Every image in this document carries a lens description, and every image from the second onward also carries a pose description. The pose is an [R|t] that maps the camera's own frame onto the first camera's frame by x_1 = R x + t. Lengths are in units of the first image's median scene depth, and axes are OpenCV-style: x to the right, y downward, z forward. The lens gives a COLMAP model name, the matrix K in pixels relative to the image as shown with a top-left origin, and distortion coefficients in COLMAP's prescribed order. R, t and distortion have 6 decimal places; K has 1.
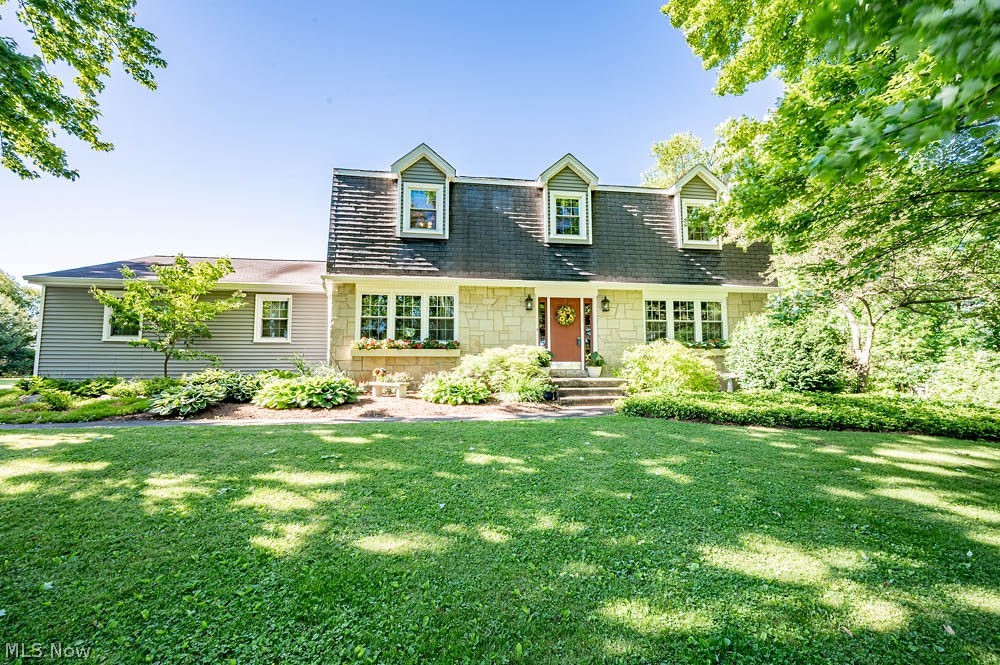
lens RADIAL K [[424.4, 0, 500.0], [0, 424.4, 332.5], [0, 0, 1]] dist [0.000603, -0.000022]
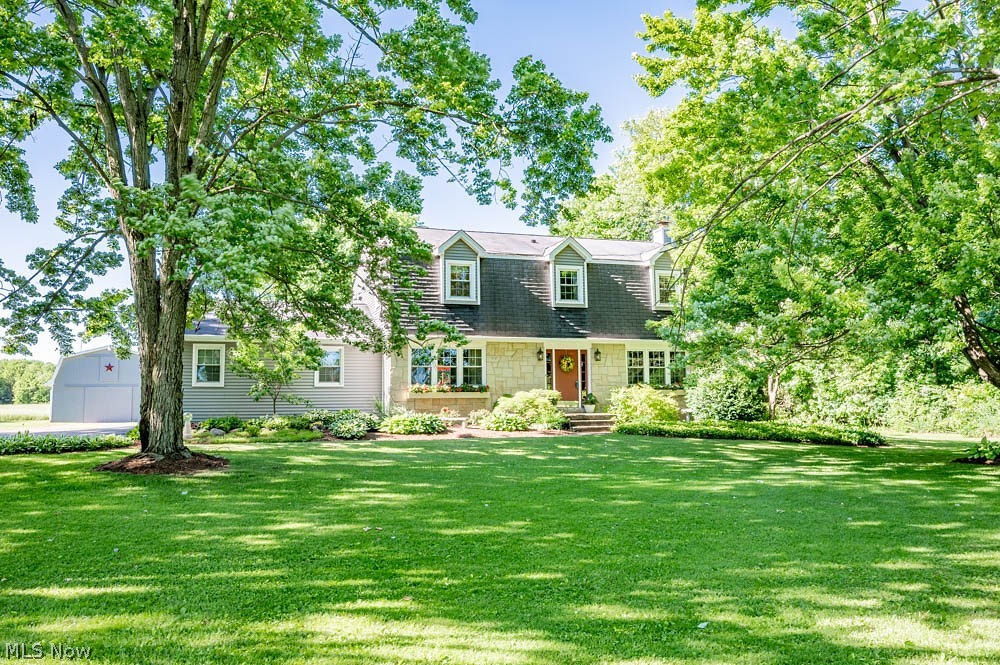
lens RADIAL K [[767.6, 0, 500.0], [0, 767.6, 332.5], [0, 0, 1]] dist [0.004700, 0.001461]
pose [[0.983101, 0.007503, 0.182912, -0.469862], [-0.005579, 0.999924, -0.011034, -0.110358], [-0.182981, 0.009827, 0.983067, -1.232654]]
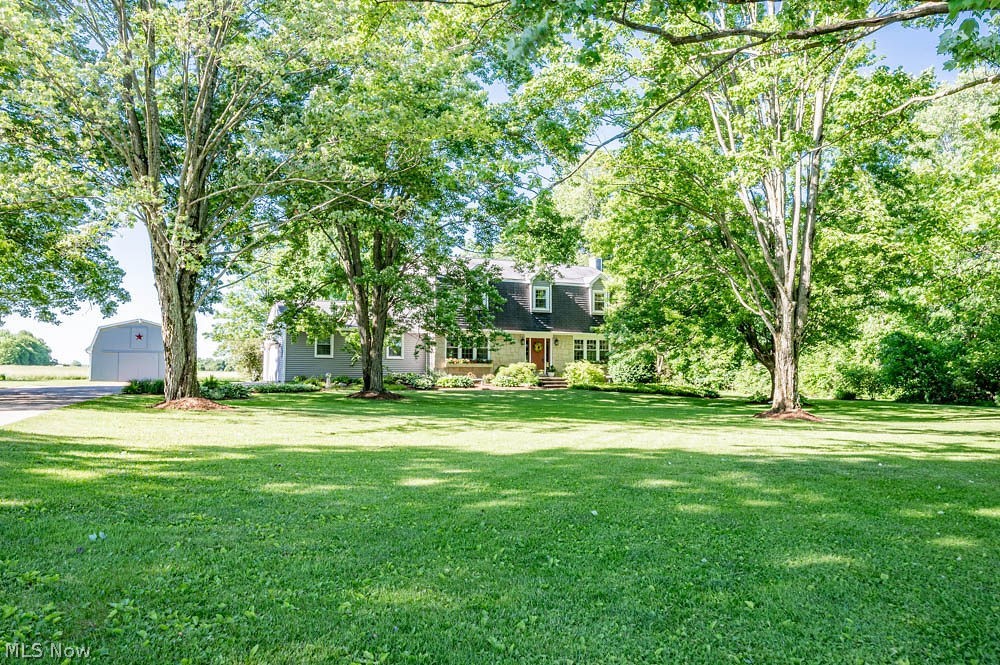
lens RADIAL K [[714.6, 0, 502.0], [0, 714.6, 366.2], [0, 0, 1]] dist [-0.005584, -0.001507]
pose [[0.956485, 0.007928, 0.291674, -1.043282], [-0.029835, 0.997049, 0.070734, -0.192222], [-0.290252, -0.076358, 0.953899, -2.301169]]
